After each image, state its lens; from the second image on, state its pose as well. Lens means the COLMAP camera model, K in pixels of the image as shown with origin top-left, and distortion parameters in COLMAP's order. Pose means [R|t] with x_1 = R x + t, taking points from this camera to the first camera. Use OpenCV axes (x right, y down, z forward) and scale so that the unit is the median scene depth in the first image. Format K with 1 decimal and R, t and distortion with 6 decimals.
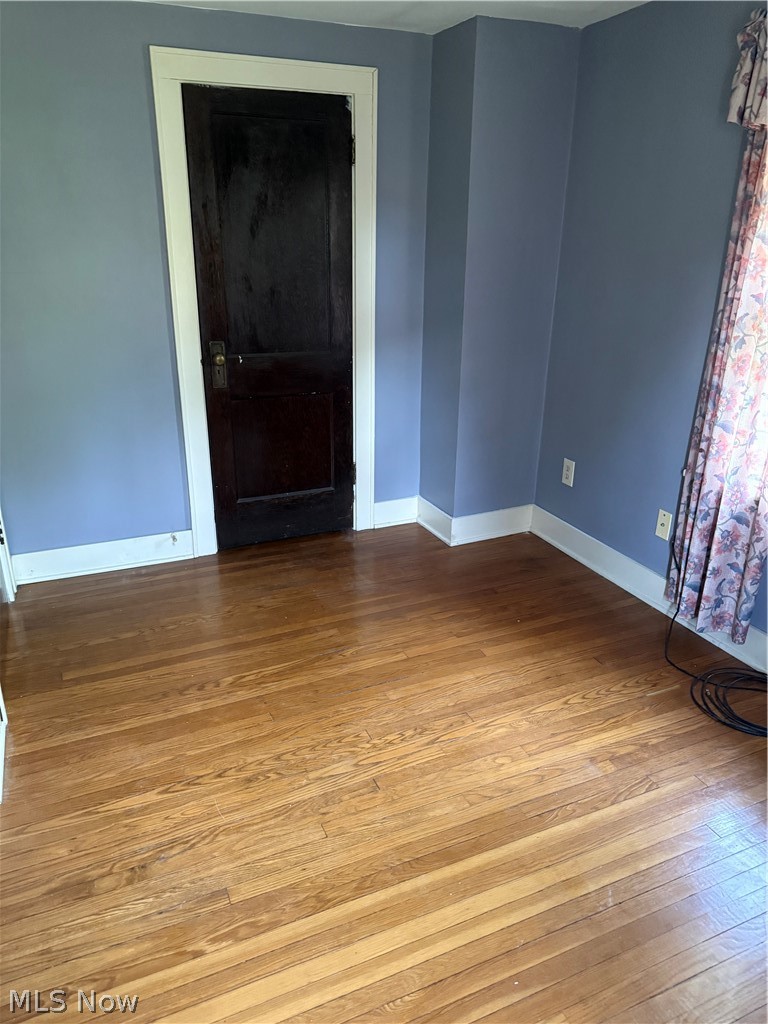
lens RADIAL K [[721.4, 0, 383.9], [0, 721.4, 512.2], [0, 0, 1]] dist [-0.000682, -0.005325]
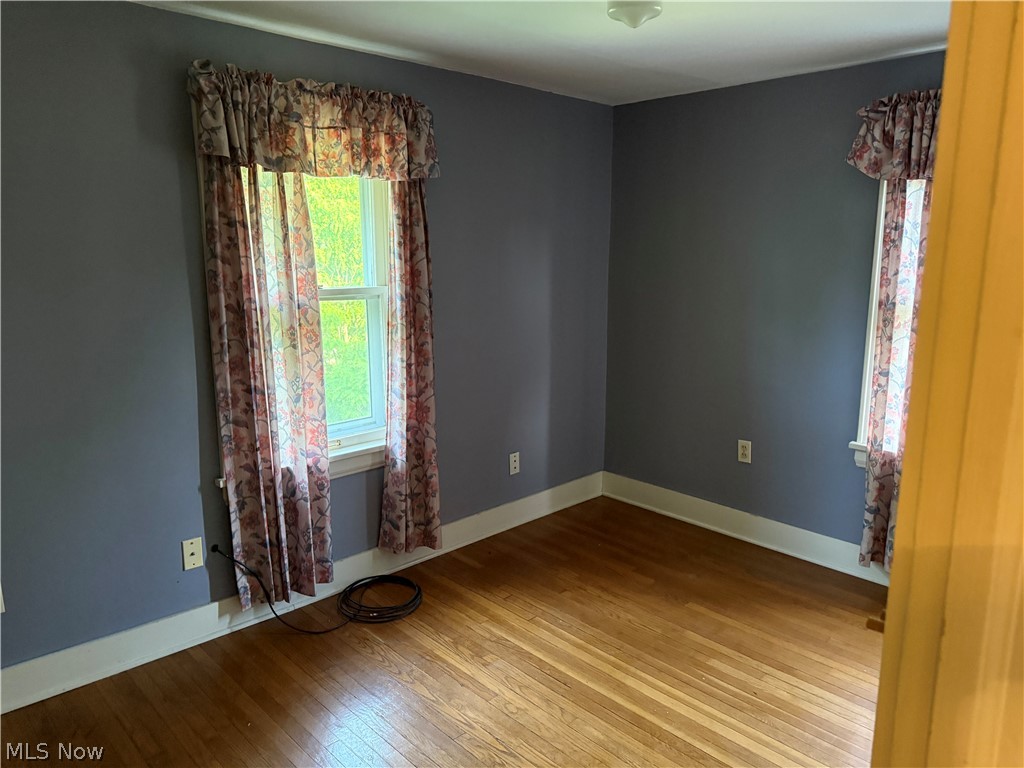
lens RADIAL K [[721.4, 0, 514.0], [0, 721.4, 384.8], [0, 0, 1]] dist [-0.000682, -0.005325]
pose [[-0.346691, -0.188484, 0.918847, -0.792560], [0.325650, 0.894482, 0.306357, -0.459080], [-0.879635, 0.405433, -0.248729, 1.109808]]
